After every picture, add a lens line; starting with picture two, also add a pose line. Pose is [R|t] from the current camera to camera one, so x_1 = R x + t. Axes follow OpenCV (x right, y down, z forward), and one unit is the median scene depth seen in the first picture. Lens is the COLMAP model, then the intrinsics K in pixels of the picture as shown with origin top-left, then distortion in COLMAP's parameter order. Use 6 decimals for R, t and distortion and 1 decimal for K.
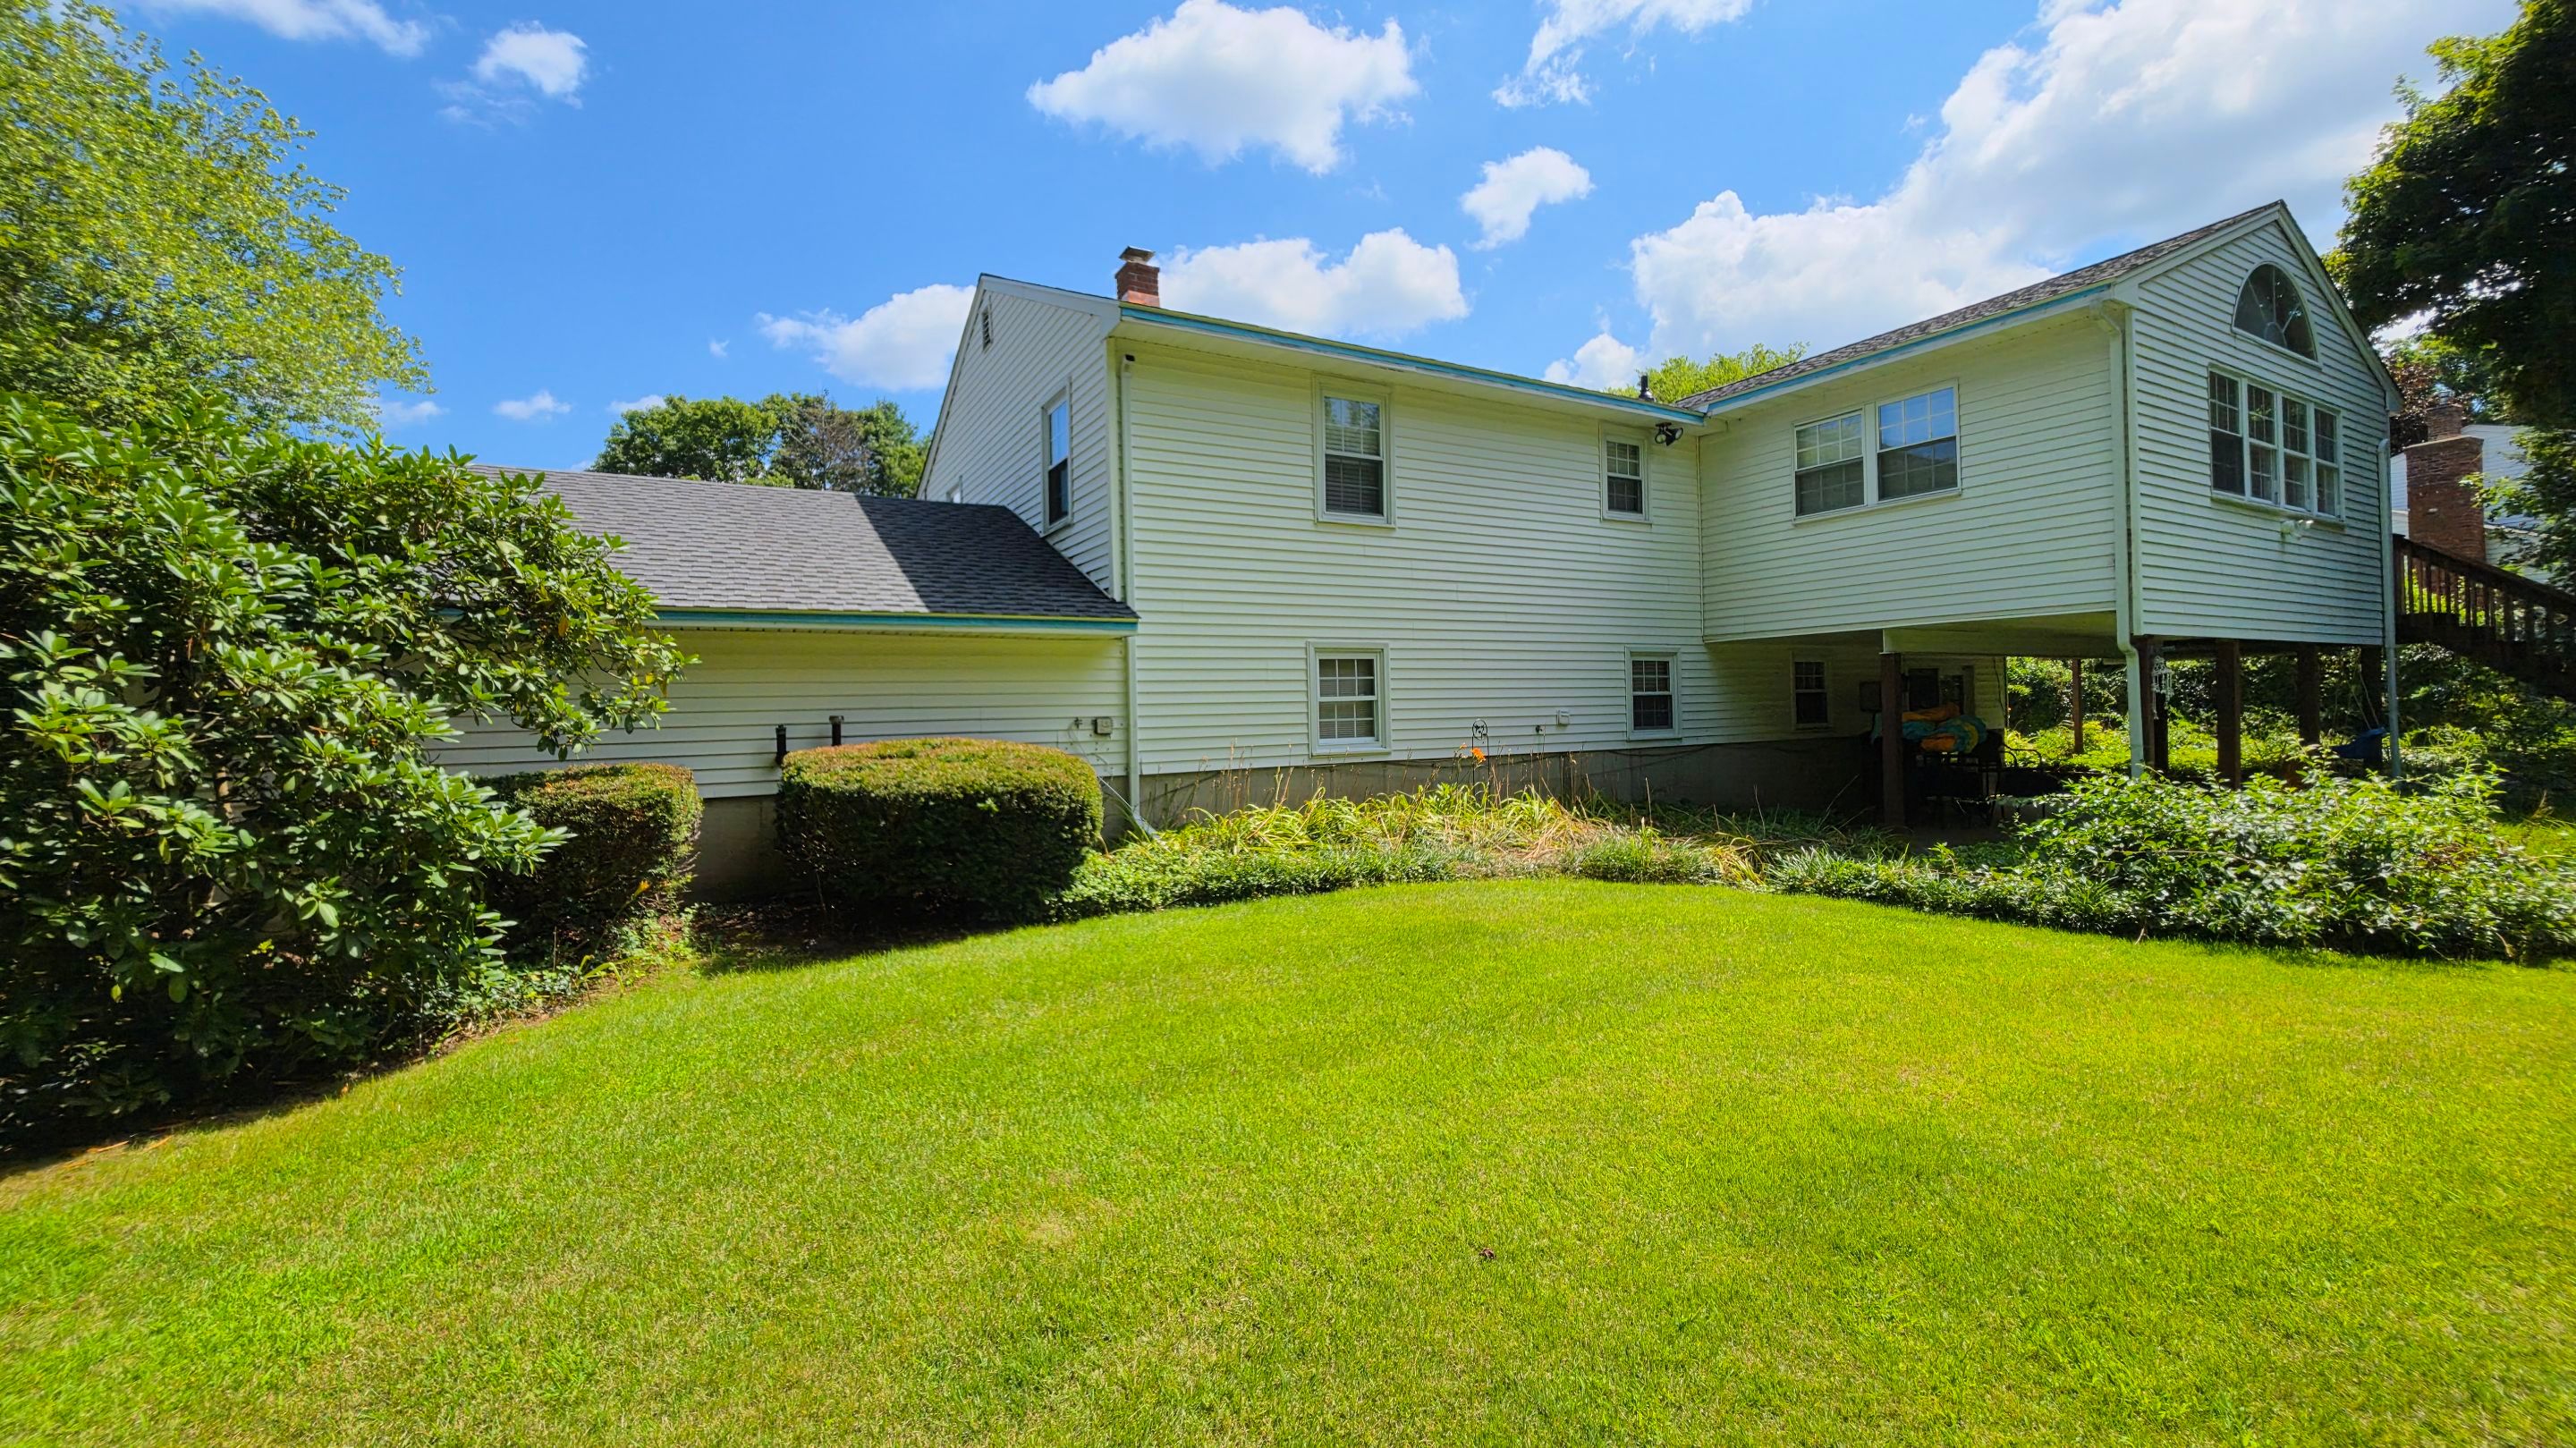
lens RADIAL K [[1028.6, 0, 1286.8], [0, 1028.6, 713.1], [0, 0, 1]] dist [-0.000340, 0.000285]
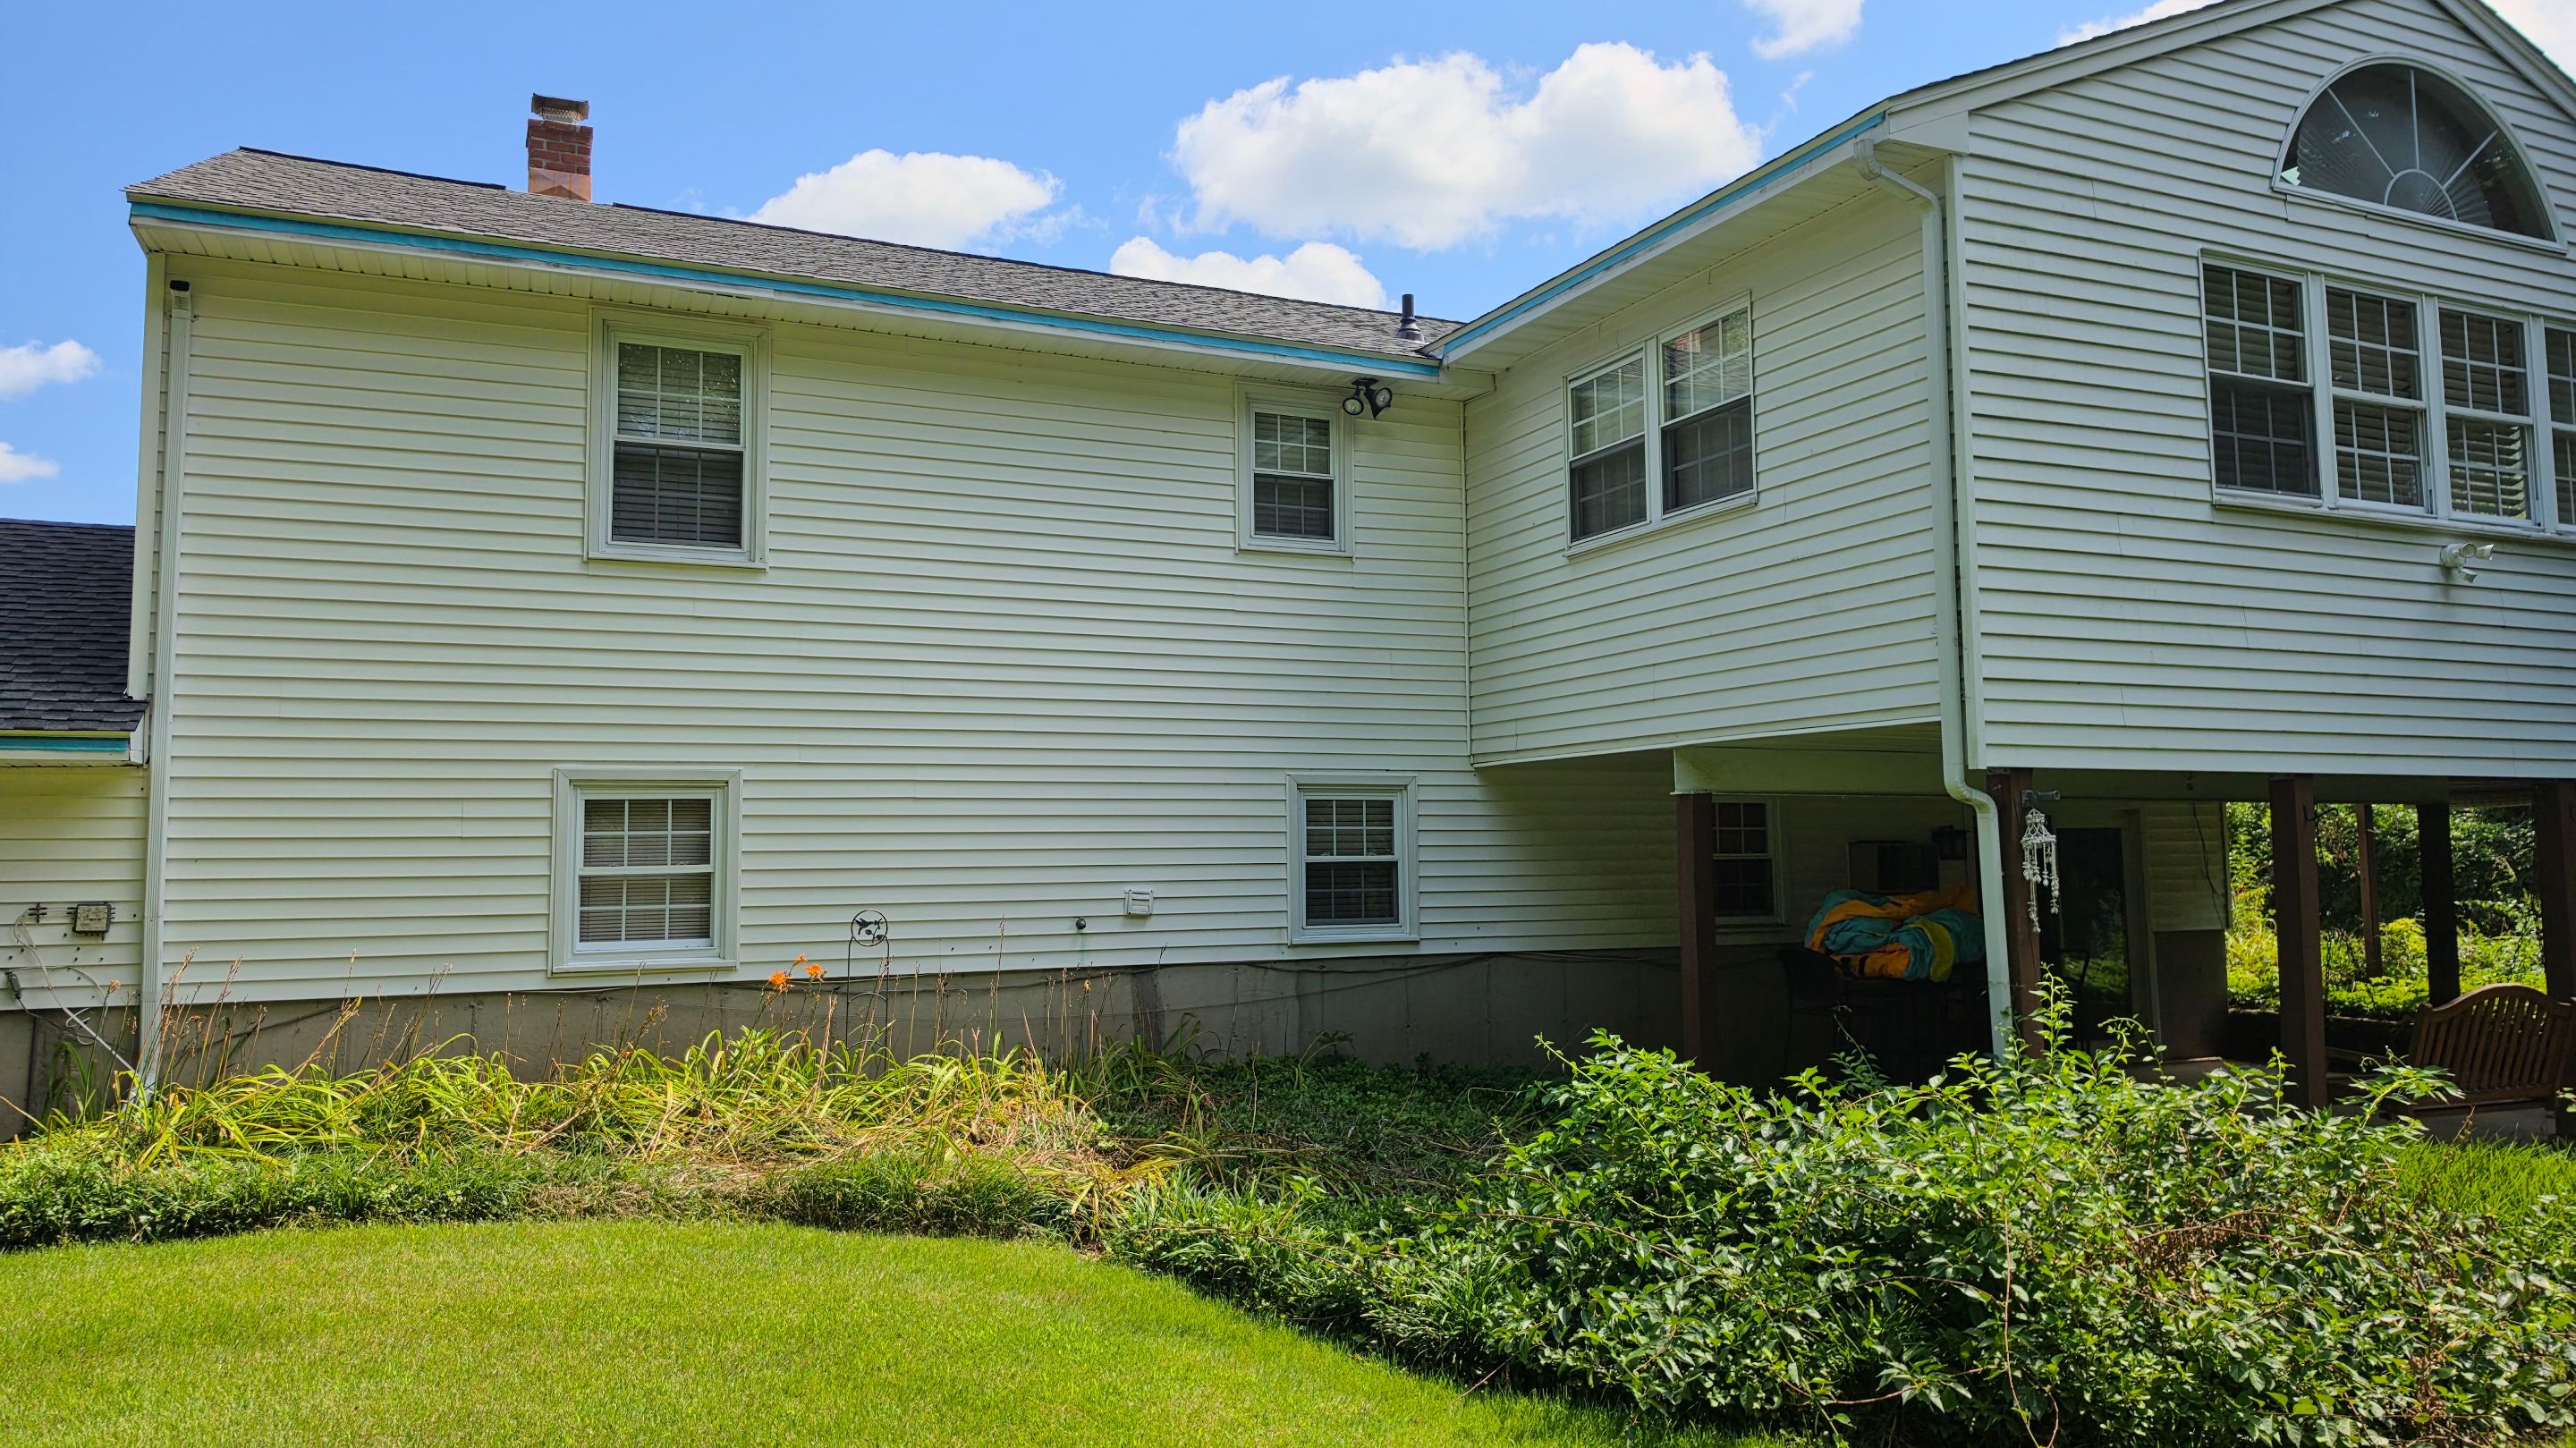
lens RADIAL K [[1755.5, 0, 1288.0], [0, 1755.5, 724.0], [0, 0, 1]] dist [0.099970, -0.129309]
pose [[0.995148, 0.003545, -0.098321, 0.490387], [-0.011124, 0.996997, -0.076640, -0.022356], [0.097754, 0.077361, 0.992199, 0.063211]]
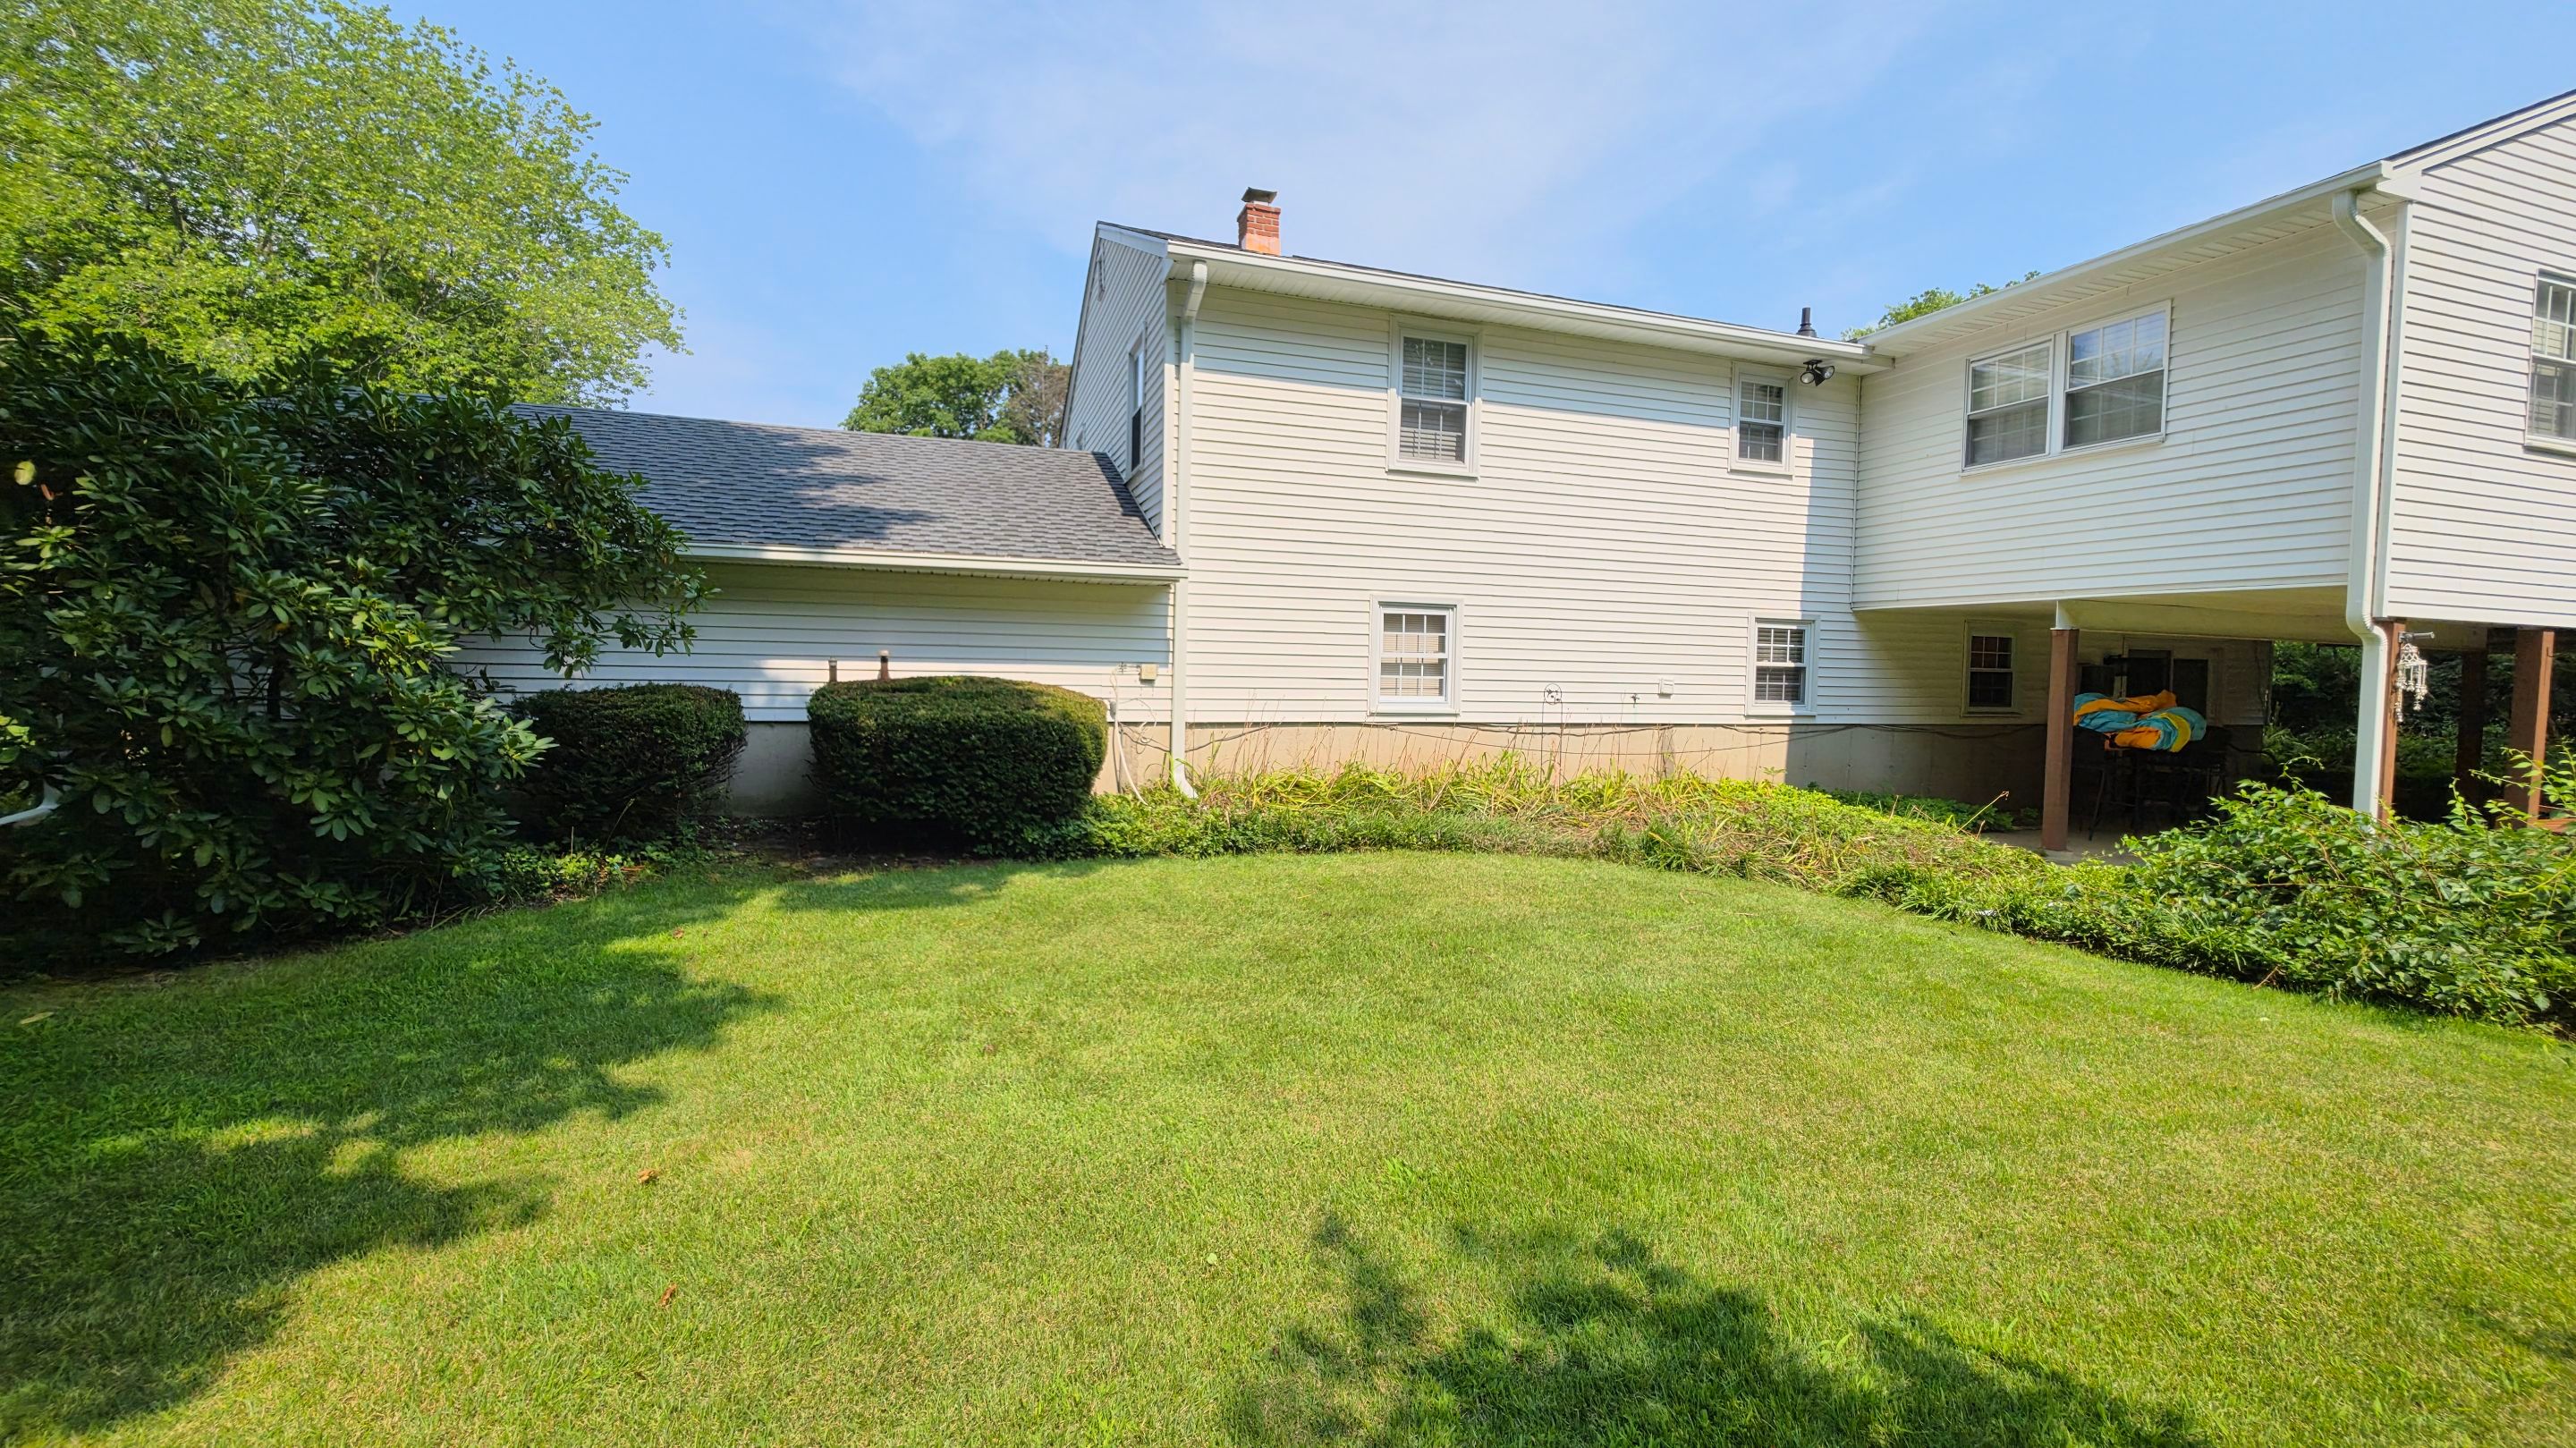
lens RADIAL K [[1028.6, 0, 1286.8], [0, 1028.6, 713.1], [0, 0, 1]] dist [-0.000340, 0.000285]
pose [[0.978948, 0.052627, -0.197210, 0.131574], [-0.043761, 0.997837, 0.049050, -0.002167], [0.199365, -0.039387, 0.979133, 0.032587]]
